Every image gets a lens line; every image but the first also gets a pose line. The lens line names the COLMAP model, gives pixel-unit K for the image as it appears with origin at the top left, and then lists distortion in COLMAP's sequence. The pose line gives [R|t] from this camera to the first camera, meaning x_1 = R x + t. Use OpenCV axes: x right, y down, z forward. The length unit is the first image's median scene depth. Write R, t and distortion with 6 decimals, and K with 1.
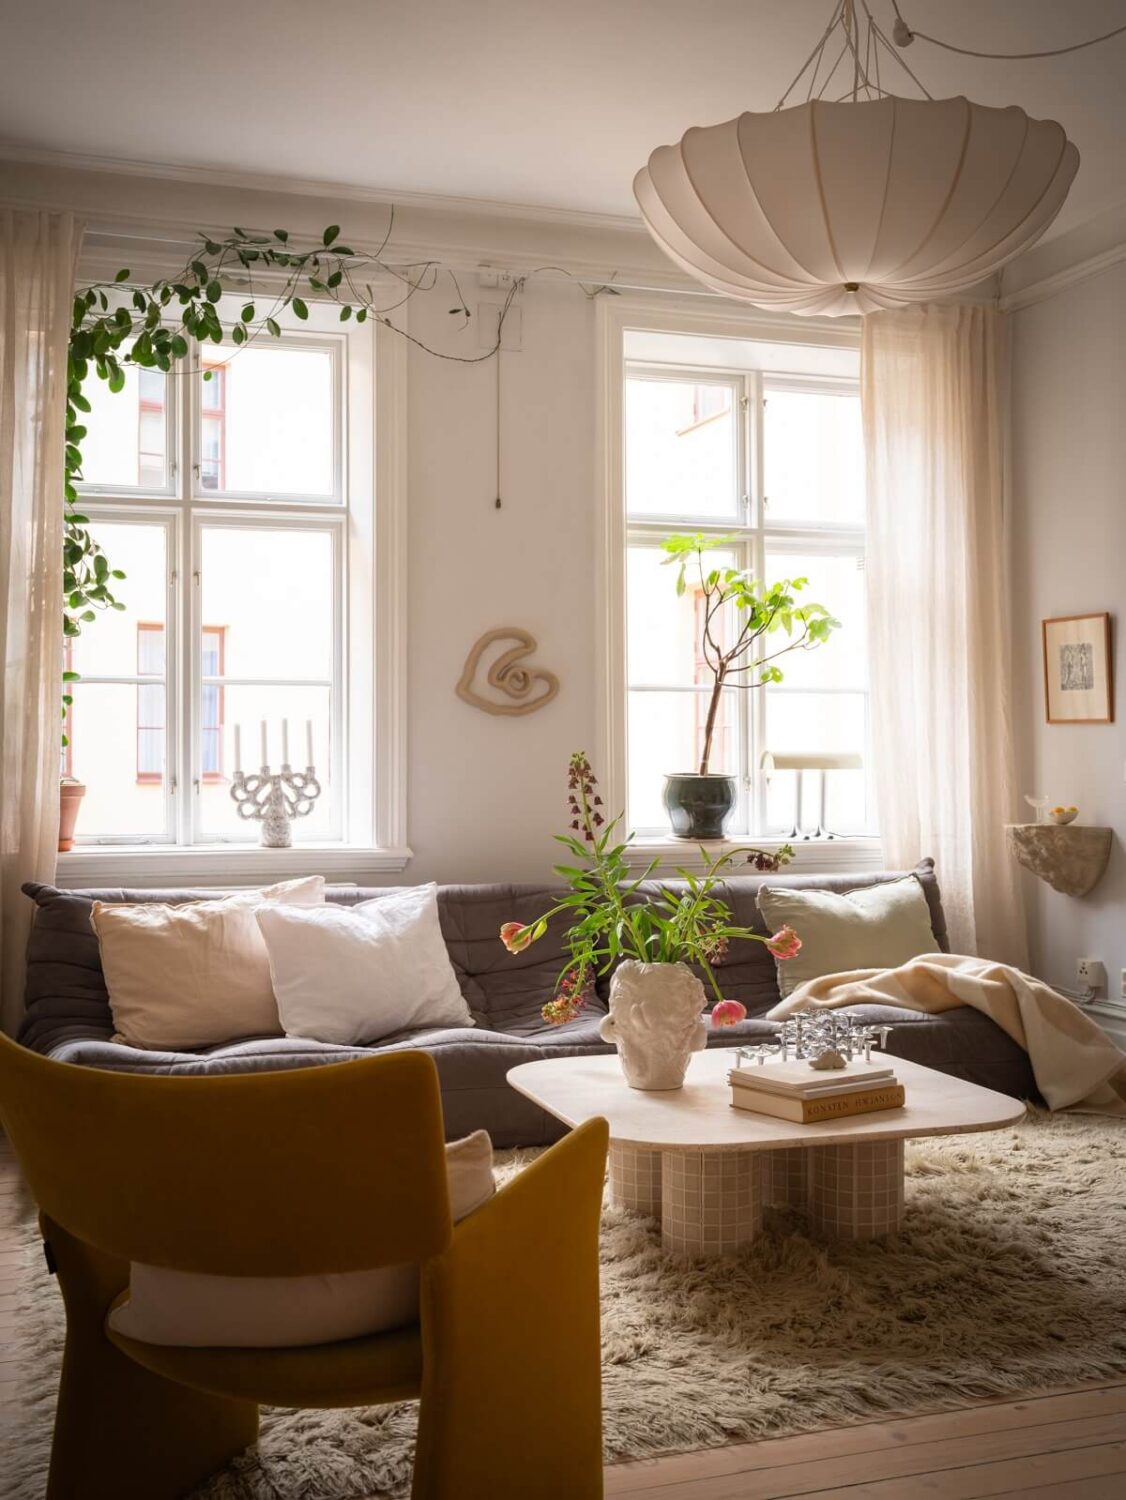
lens RADIAL K [[1658.5, 0, 563.0], [0, 1658.5, 750.0], [0, 0, 1]] dist [-0.026106, 0.001325]
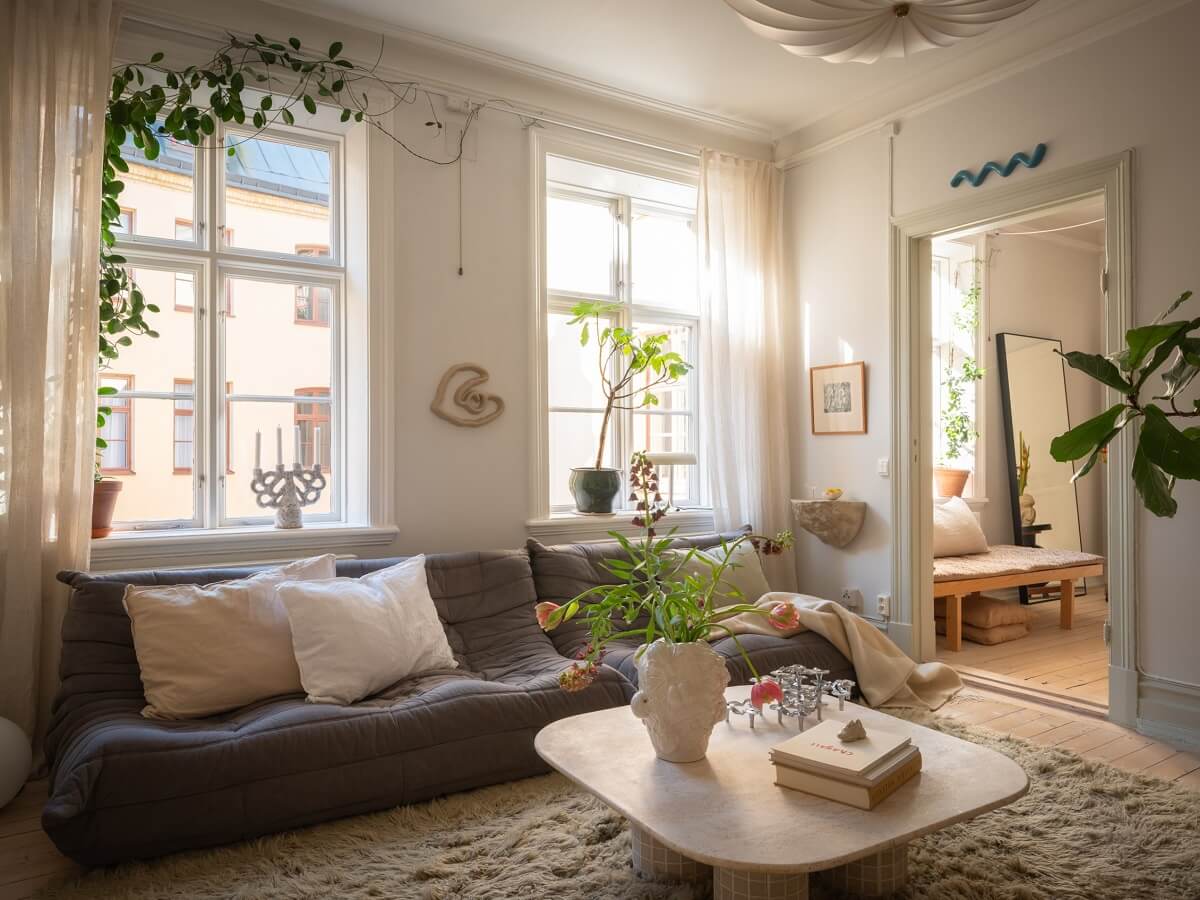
lens RADIAL K [[819.7, 0, 604.3], [0, 819.7, 448.4], [0, 0, 1]] dist [0.037697, -0.069092]
pose [[0.973998, -0.000695, 0.226555, -0.080613], [0.002218, 0.999977, -0.006470, 0.001857], [-0.226545, 0.006805, 0.973977, 0.327895]]
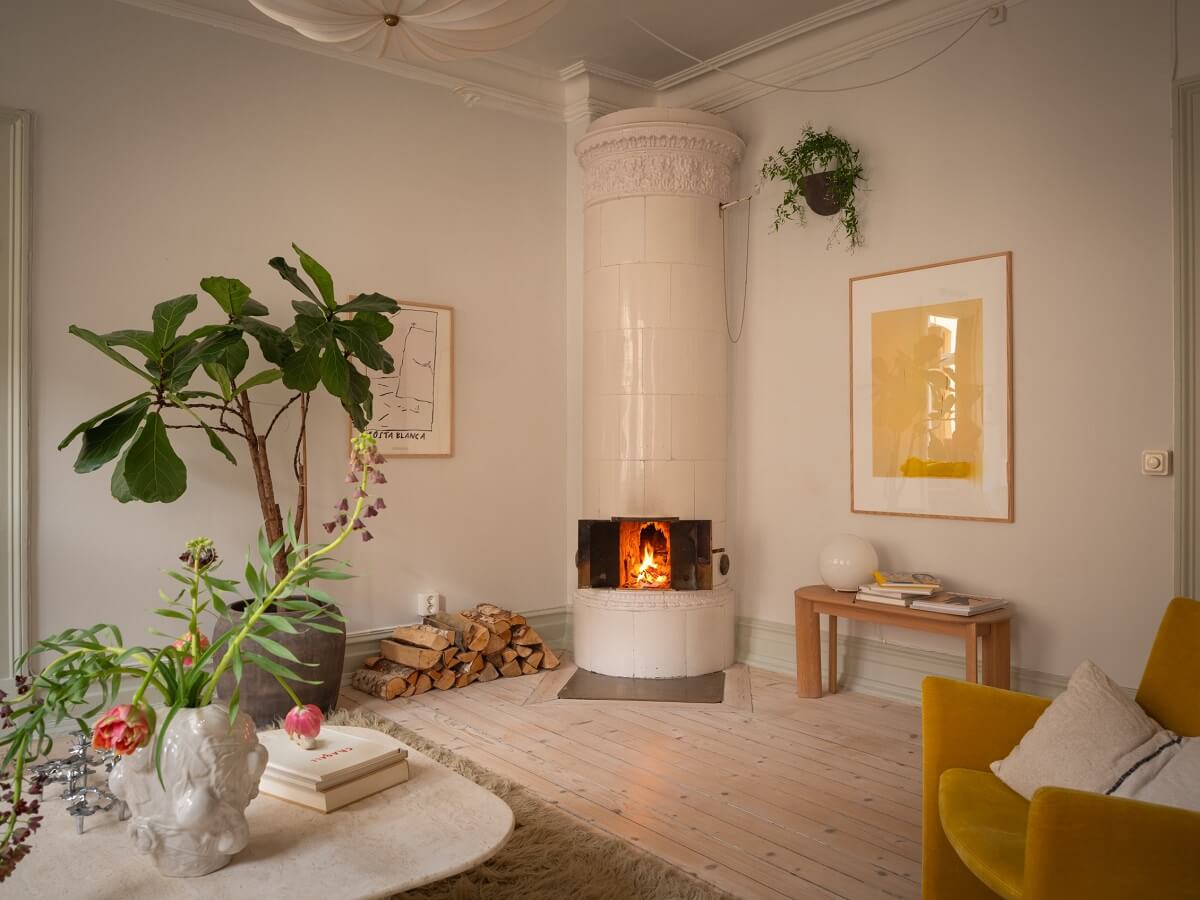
lens RADIAL K [[925.6, 0, 600.7], [0, 925.6, 446.5], [0, 0, 1]] dist [0.045421, -0.078480]
pose [[-0.353425, 0.000652, 0.935462, -0.290235], [0.002540, 0.999997, 0.000263, 0.006754], [-0.935459, 0.002469, -0.353426, 0.681976]]
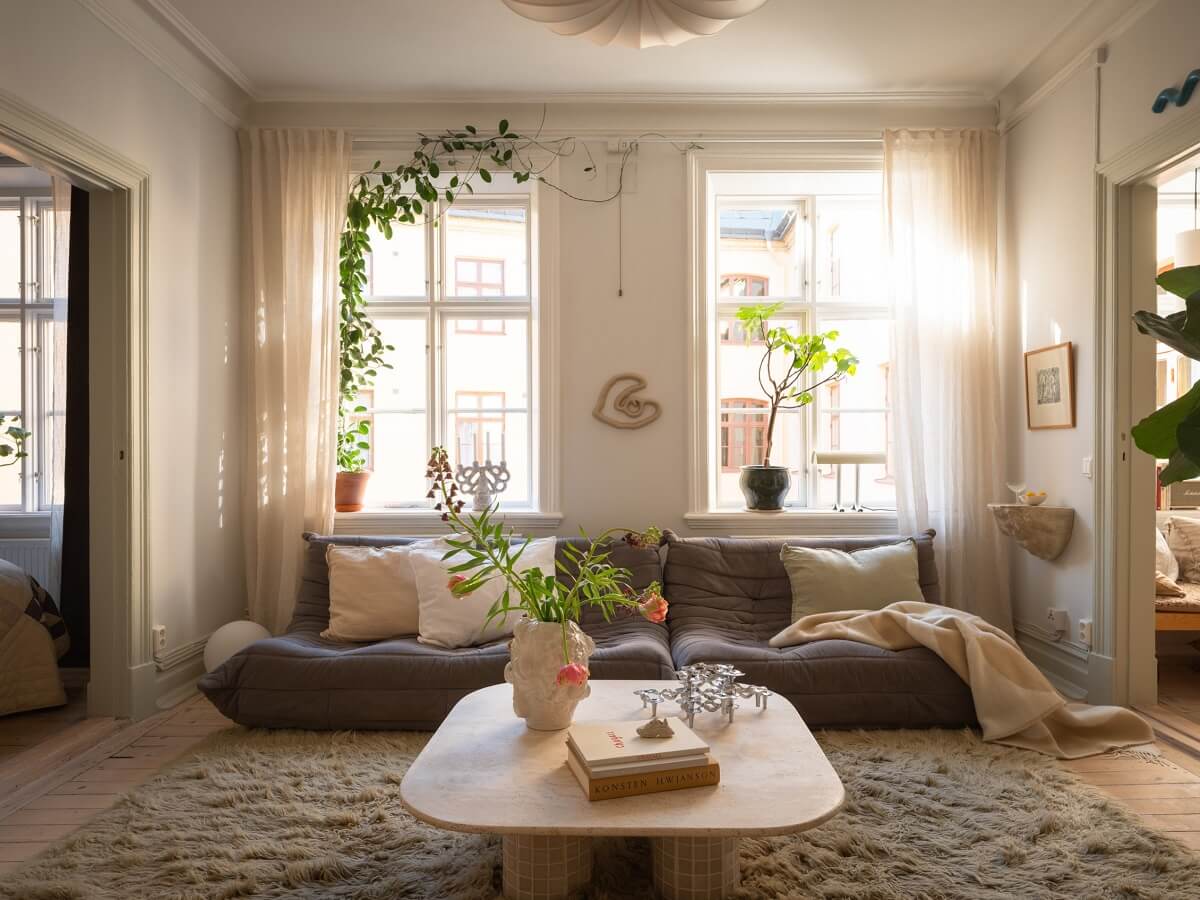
lens RADIAL K [[750.9, 0, 611.3], [0, 750.9, 464.5], [0, 0, 1]] dist [0.014033, -0.016971]
pose [[0.945323, 0.000037, -0.326136, 0.190868], [0.003237, 0.999950, 0.009495, 0.006132], [0.326120, -0.010031, 0.945275, 0.342227]]
